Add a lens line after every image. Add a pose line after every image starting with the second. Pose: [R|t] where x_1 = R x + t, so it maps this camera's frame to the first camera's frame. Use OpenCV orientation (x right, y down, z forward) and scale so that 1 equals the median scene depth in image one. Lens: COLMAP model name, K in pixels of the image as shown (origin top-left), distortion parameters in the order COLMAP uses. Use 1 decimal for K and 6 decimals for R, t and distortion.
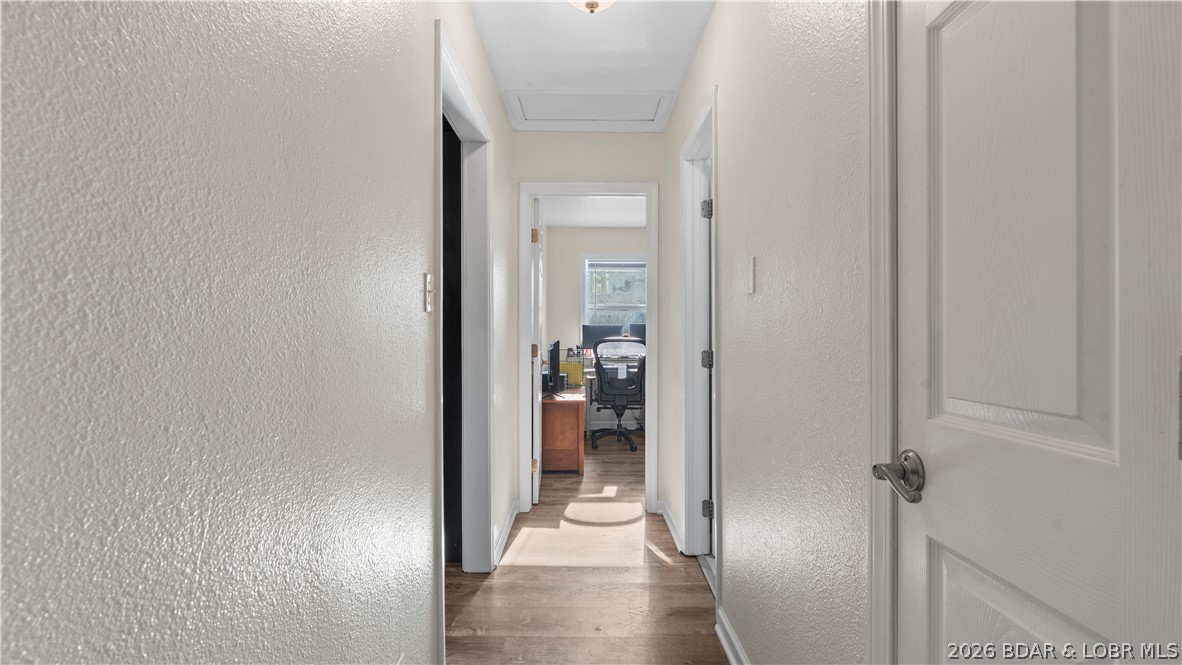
lens RADIAL K [[531.8, 0, 590.6], [0, 531.8, 336.7], [0, 0, 1]] dist [-0.004567, -0.001585]
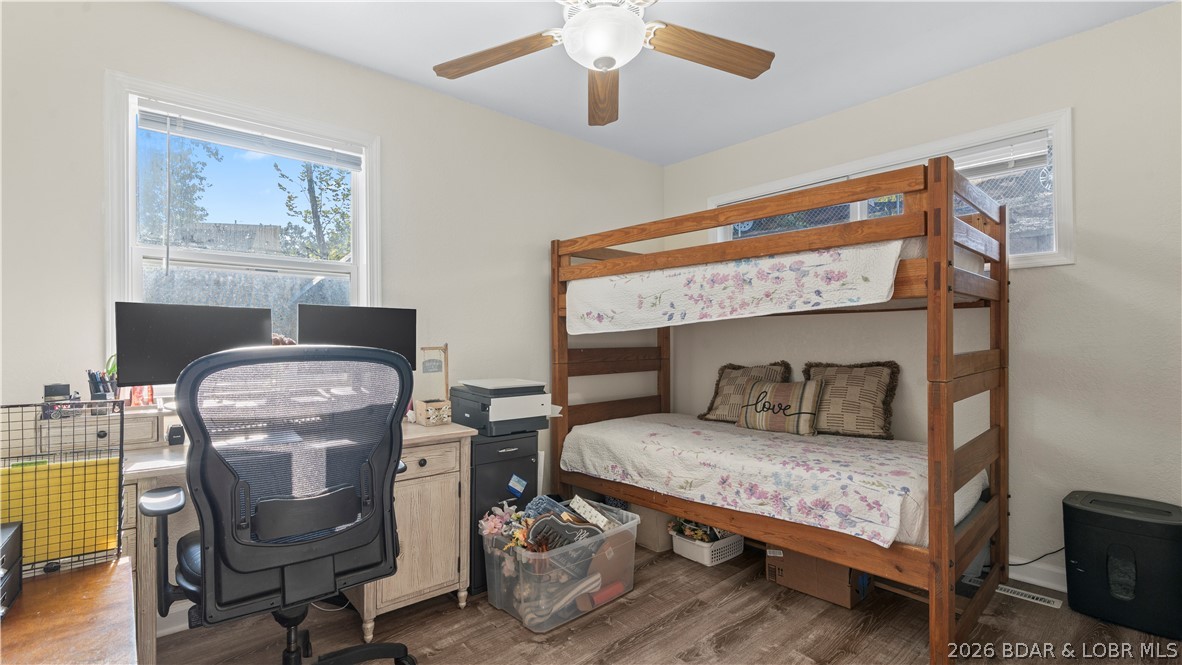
lens RADIAL K [[531.8, 0, 599.1], [0, 531.8, 352.5], [0, 0, 1]] dist [-0.004567, -0.001585]
pose [[0.749927, -0.008074, 0.661471, -0.008733], [-0.003972, 0.999853, 0.016707, -0.000890], [-0.661509, -0.015157, 0.749784, 0.623219]]
